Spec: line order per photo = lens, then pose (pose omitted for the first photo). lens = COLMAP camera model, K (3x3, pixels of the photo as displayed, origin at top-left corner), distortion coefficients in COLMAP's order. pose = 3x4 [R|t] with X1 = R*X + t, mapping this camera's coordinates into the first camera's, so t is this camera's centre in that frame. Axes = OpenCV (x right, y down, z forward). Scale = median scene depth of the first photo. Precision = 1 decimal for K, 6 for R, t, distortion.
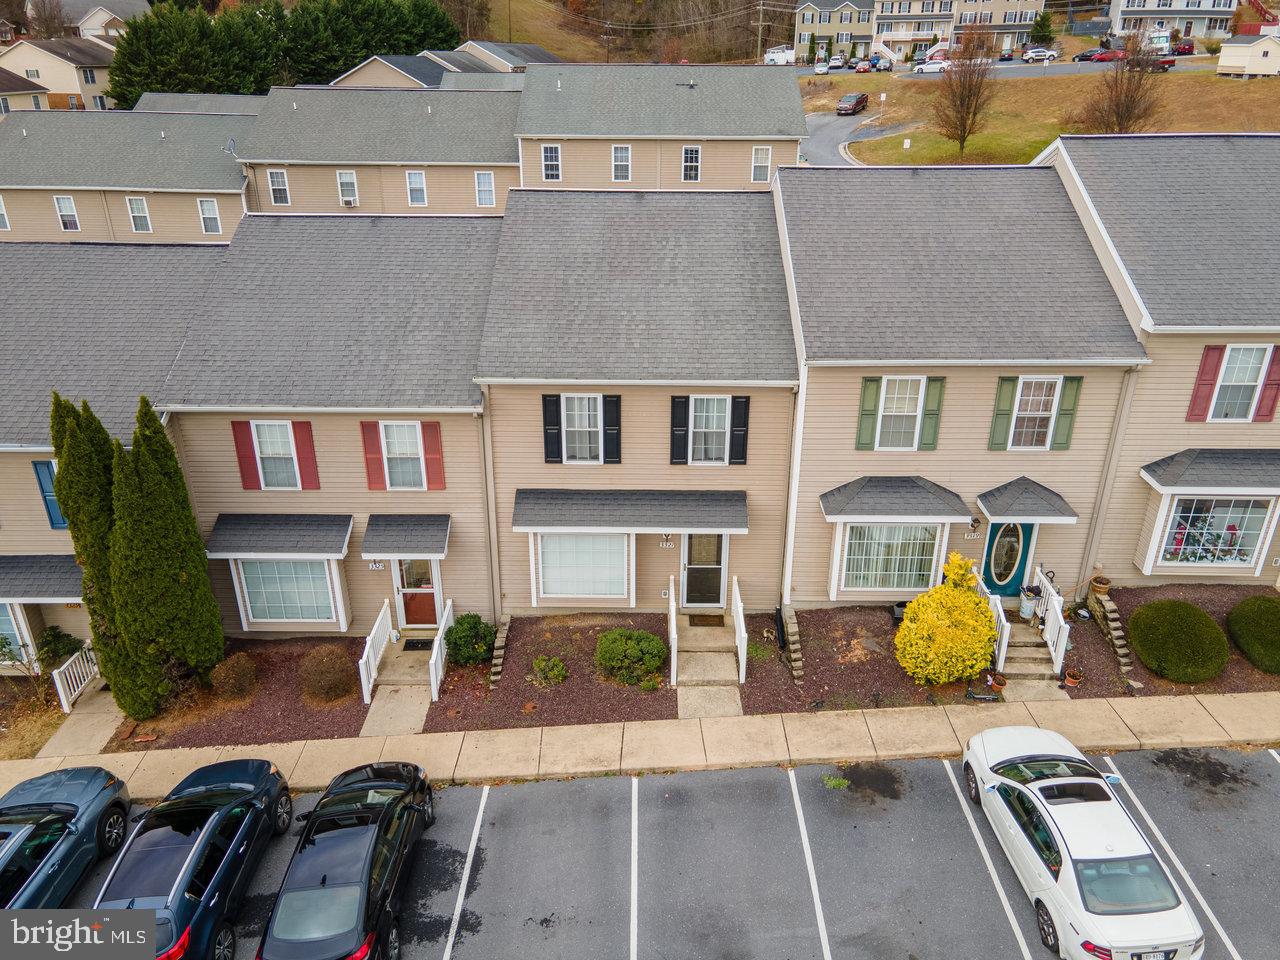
lens RADIAL K [[935.3, 0, 647.2], [0, 935.3, 476.8], [0, 0, 1]] dist [0.022116, 0.032491]
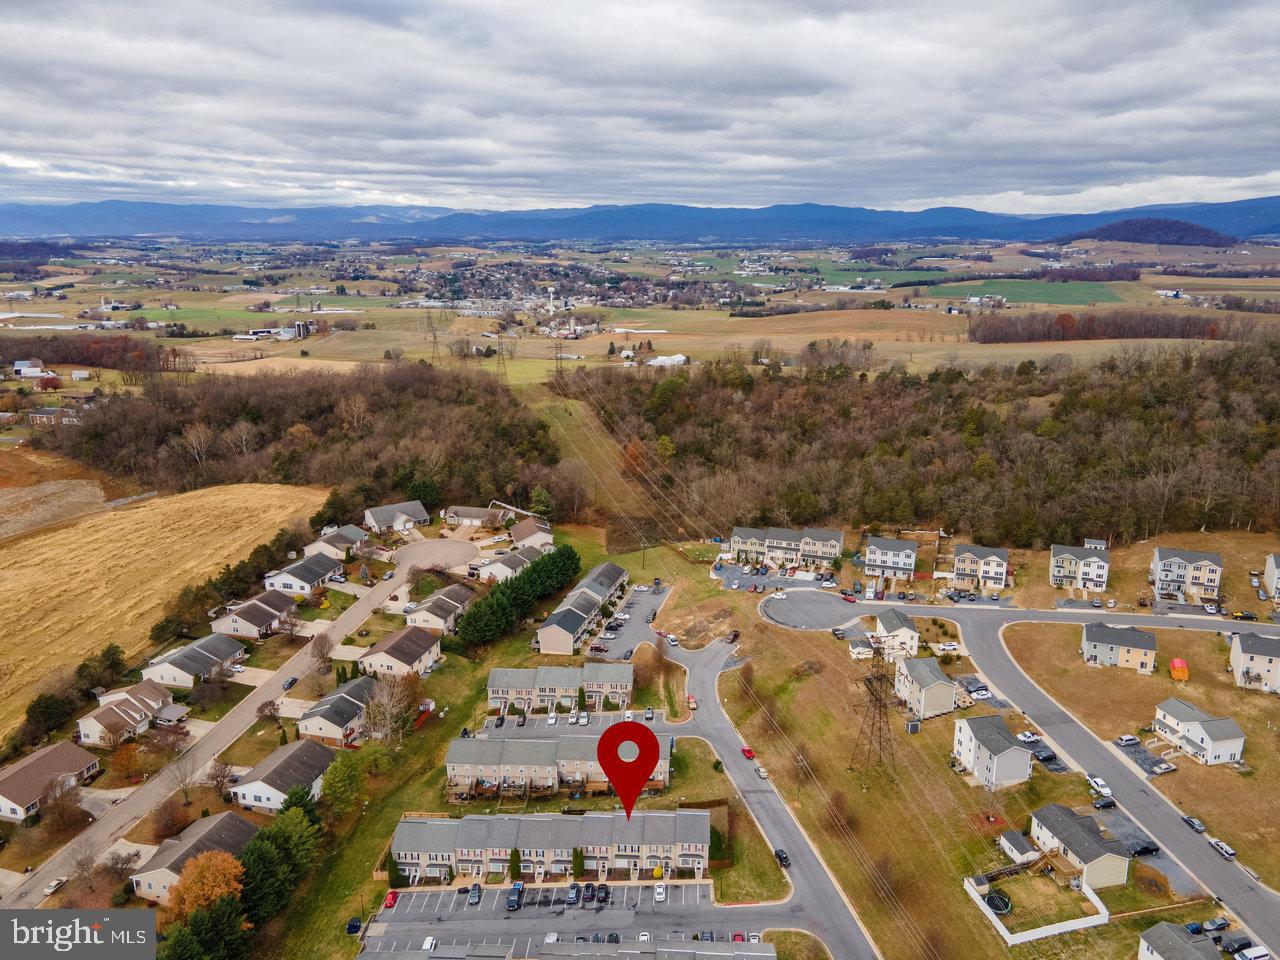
lens RADIAL K [[923.5, 0, 647.8], [0, 923.5, 511.7], [0, 0, 1]] dist [0.032629, 0.006348]
pose [[0.998379, 0.015630, -0.054732, 0.664175], [-0.022332, 0.992023, -0.124062, -2.319433], [0.052356, 0.125083, 0.990764, -8.906296]]
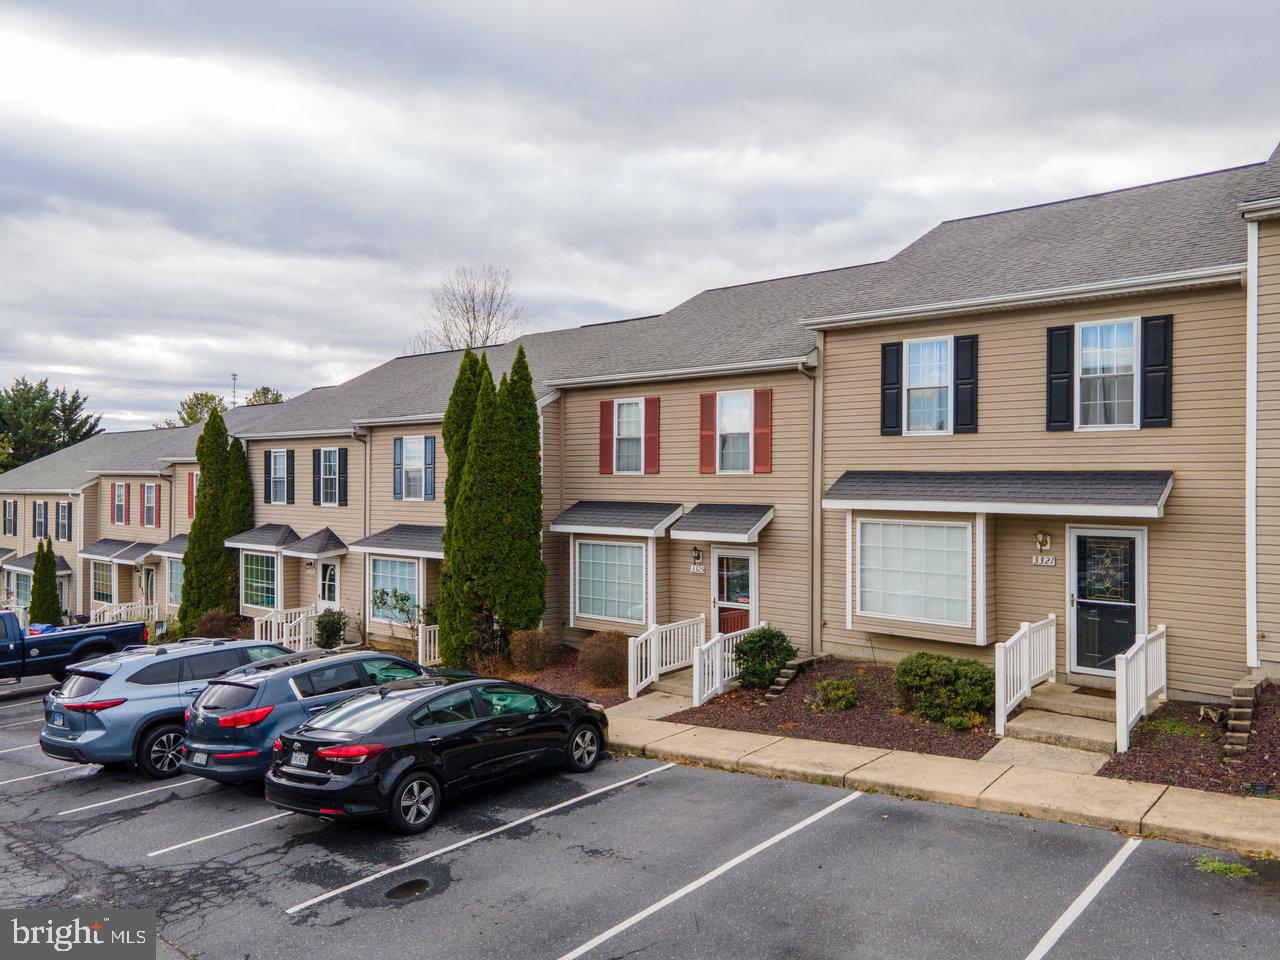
lens RADIAL K [[935.3, 0, 647.2], [0, 935.3, 476.8], [0, 0, 1]] dist [0.022116, 0.032491]
pose [[0.765182, -0.006090, -0.643786, 0.252345], [-0.262288, 0.910262, -0.320357, 0.326716], [0.587964, 0.413989, 0.694918, 0.349654]]
